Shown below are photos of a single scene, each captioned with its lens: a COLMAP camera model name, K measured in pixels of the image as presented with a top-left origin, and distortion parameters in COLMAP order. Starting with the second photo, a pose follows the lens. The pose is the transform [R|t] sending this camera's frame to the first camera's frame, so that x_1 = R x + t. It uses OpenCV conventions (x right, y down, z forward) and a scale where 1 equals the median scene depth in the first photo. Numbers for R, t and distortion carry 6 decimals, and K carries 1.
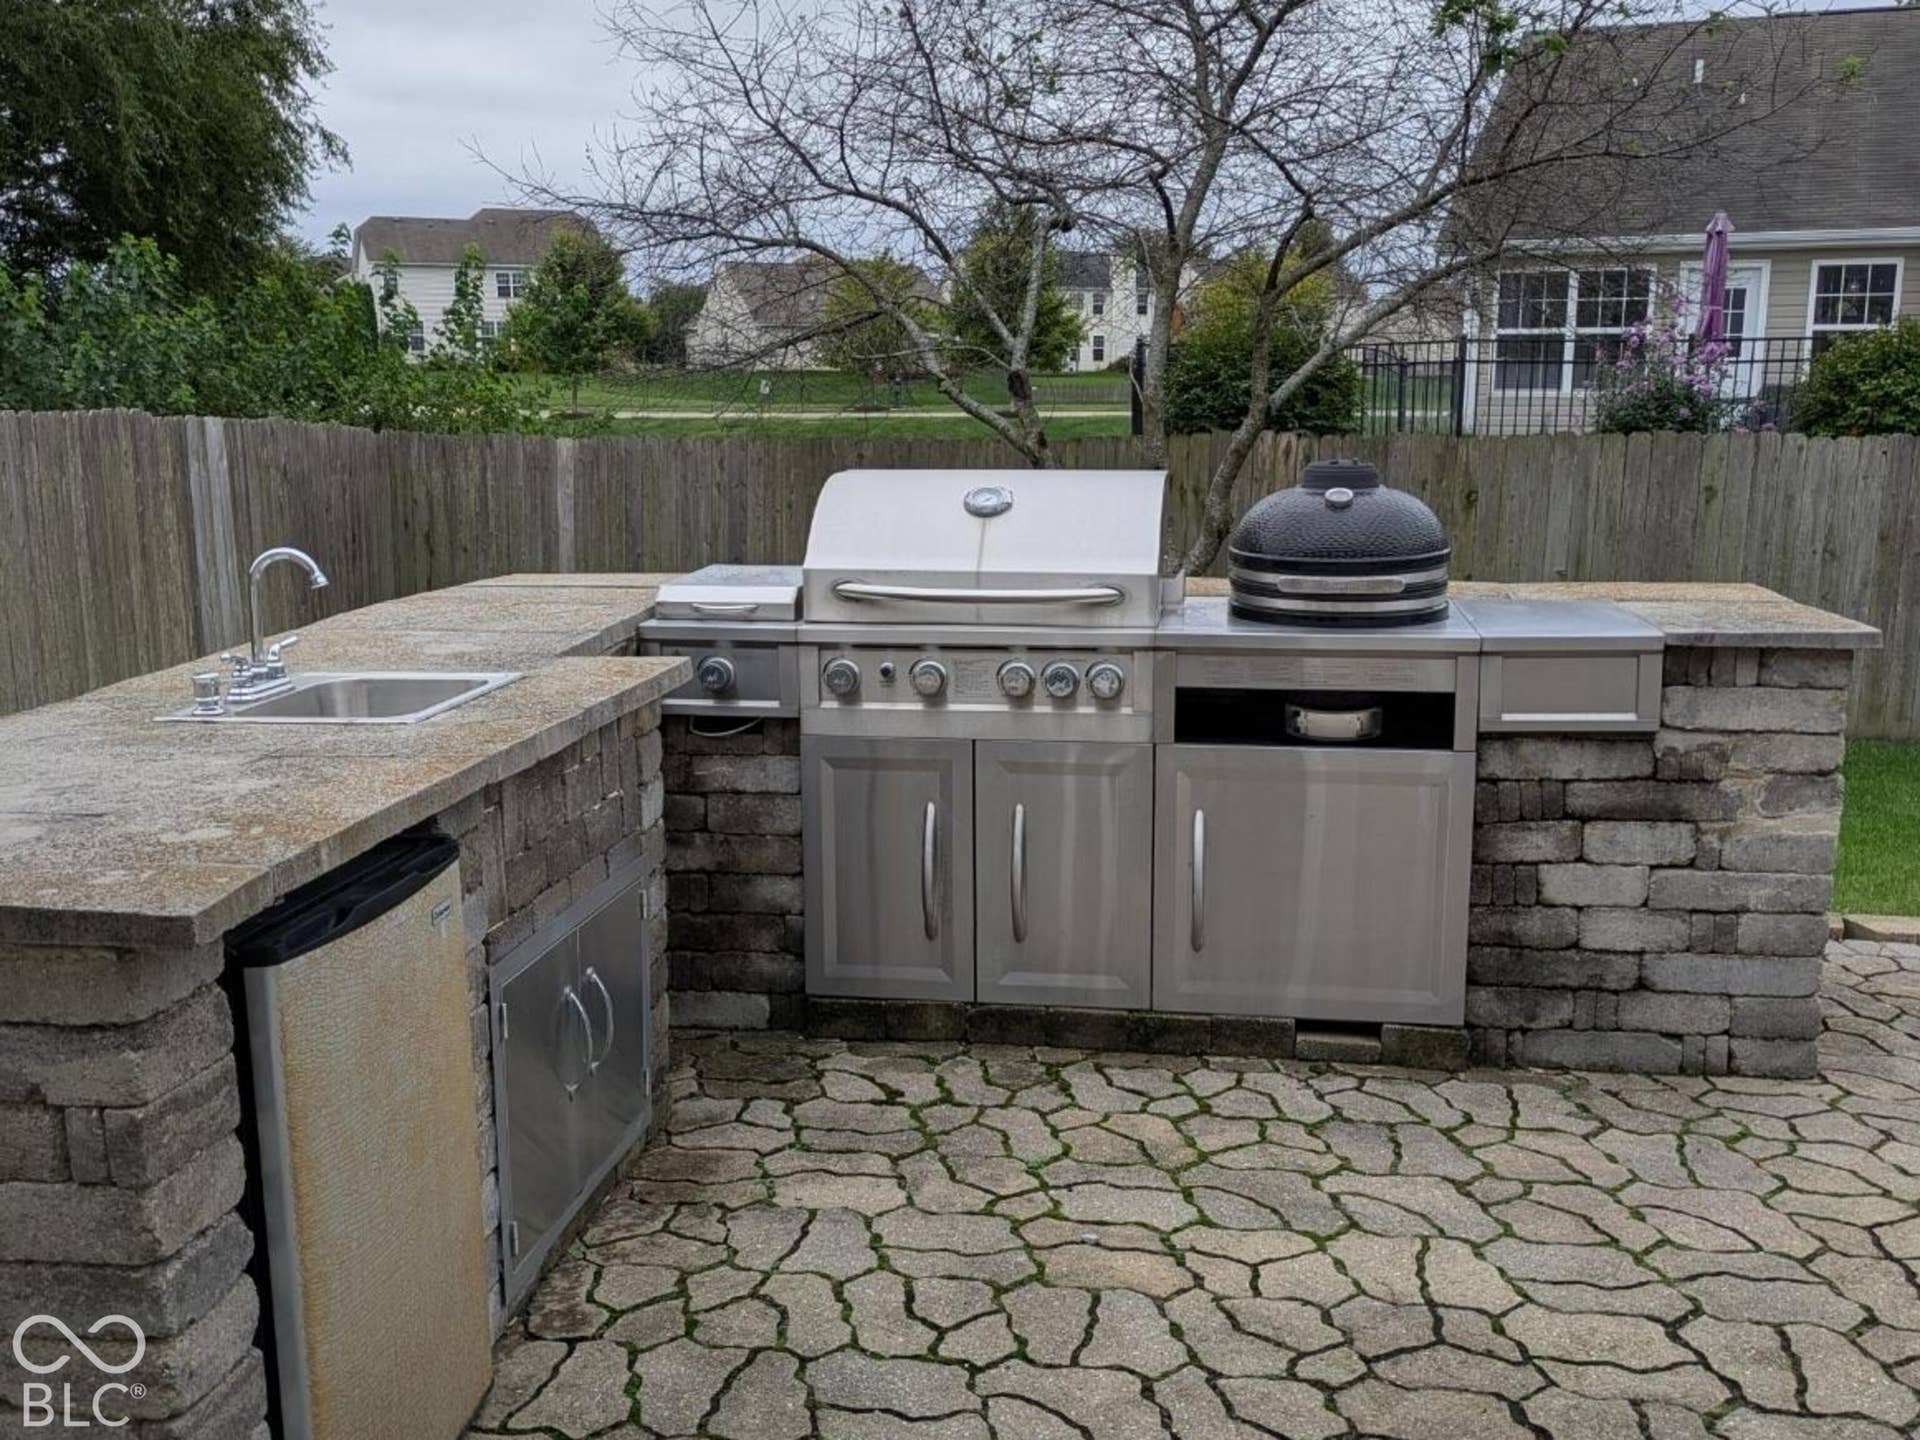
lens RADIAL K [[1959.4, 0, 960.0], [0, 1959.4, 720.0], [0, 0, 1]] dist [0.009599, 0.009950]
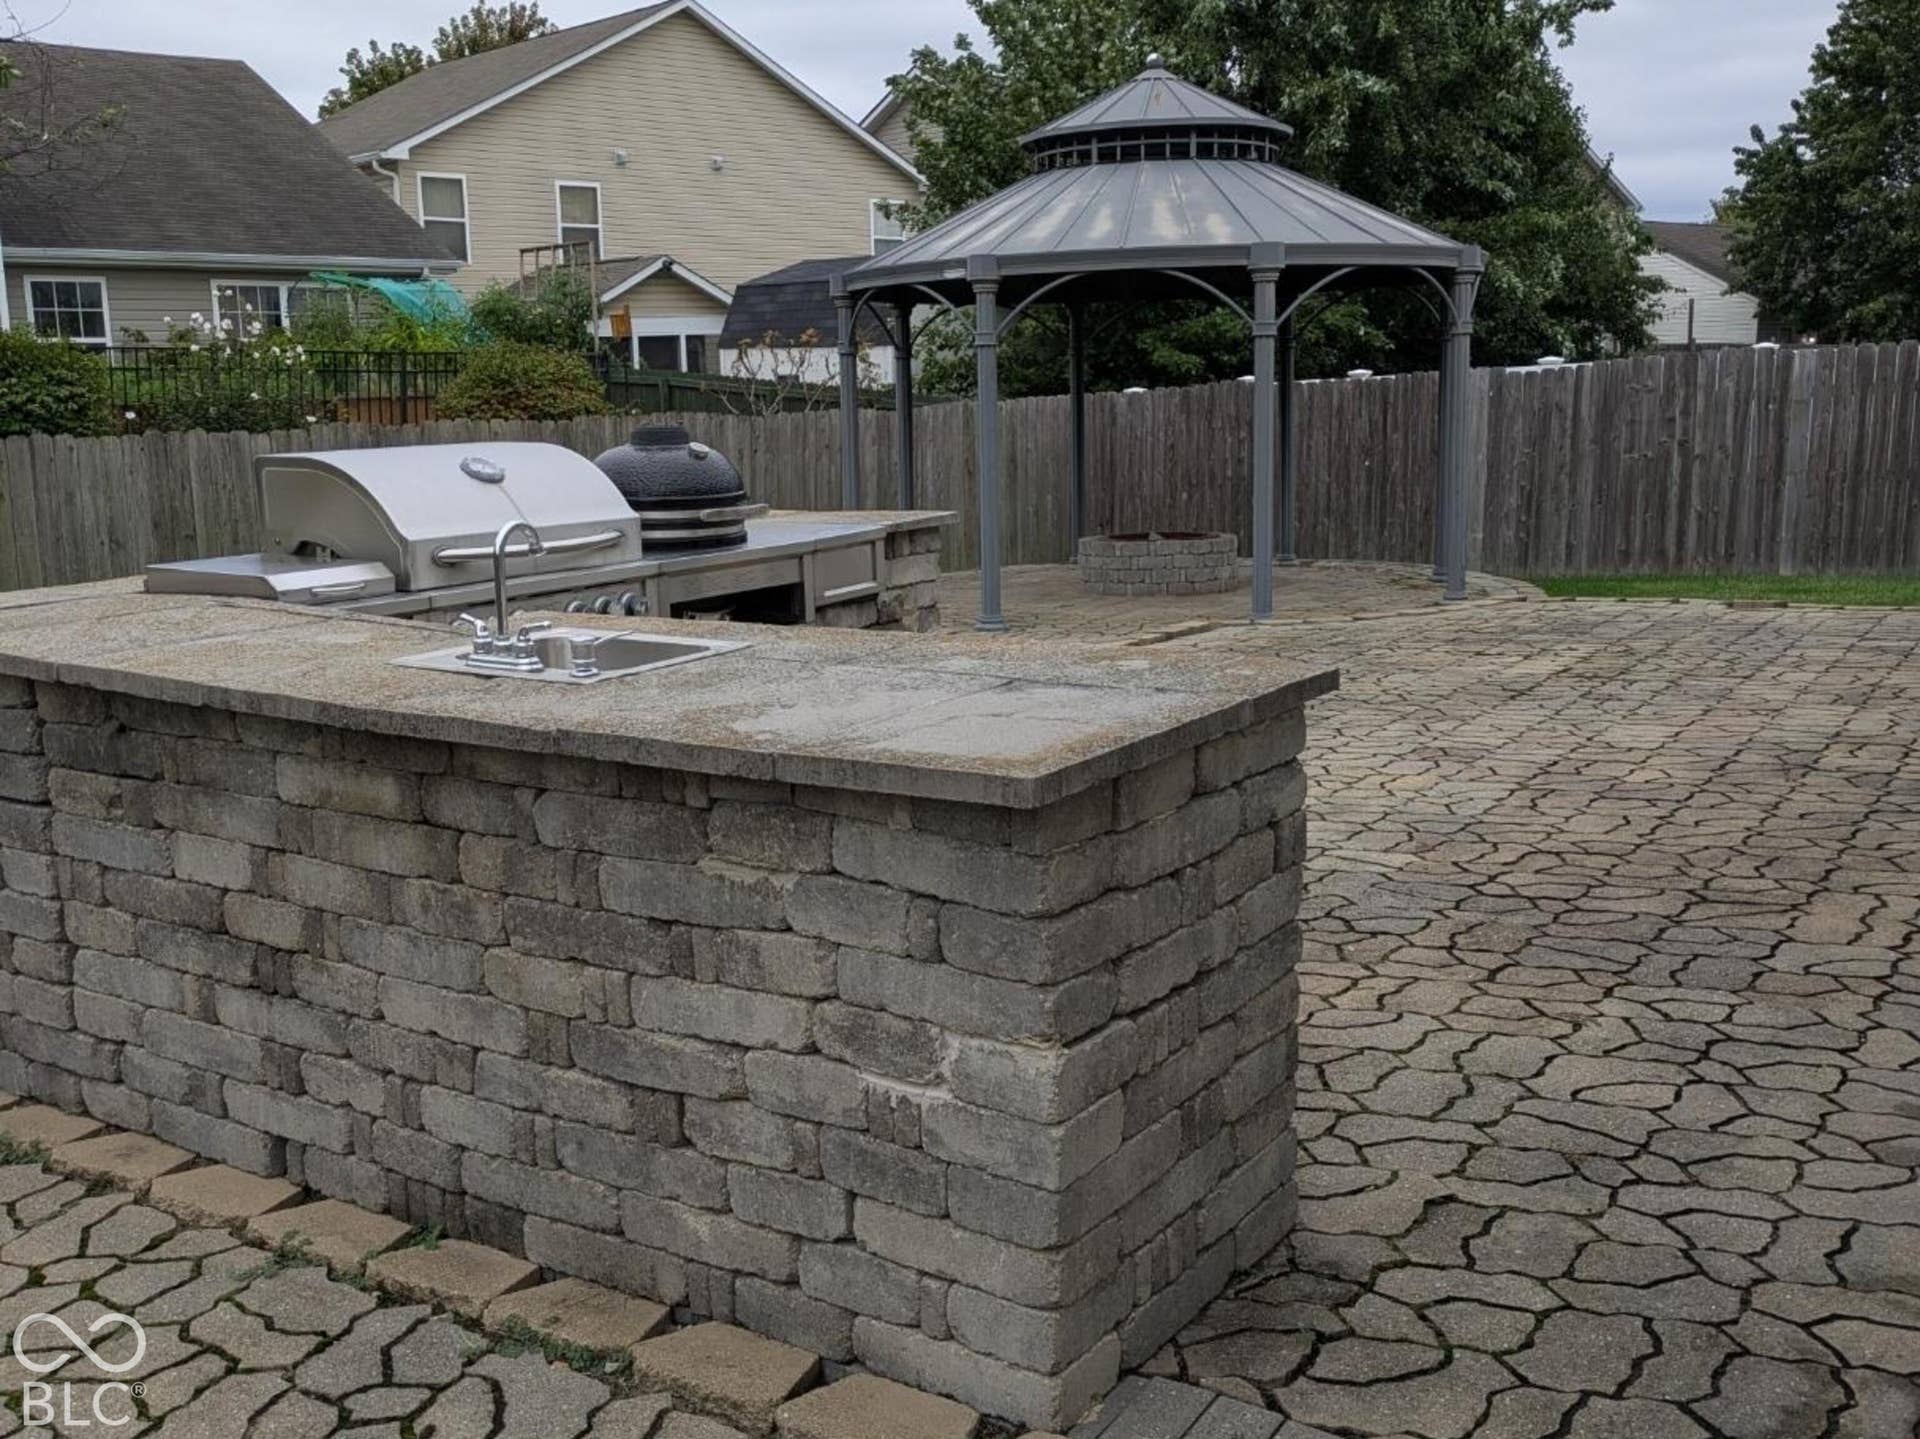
lens RADIAL K [[1959.4, 0, 960.0], [0, 1959.4, 719.5], [0, 0, 1]] dist [0.009599, 0.009950]
pose [[0.389805, -0.166576, 0.905707, -0.937993], [0.179065, 0.978443, 0.102886, -0.038985], [-0.903320, 0.122075, 0.411230, 0.311811]]
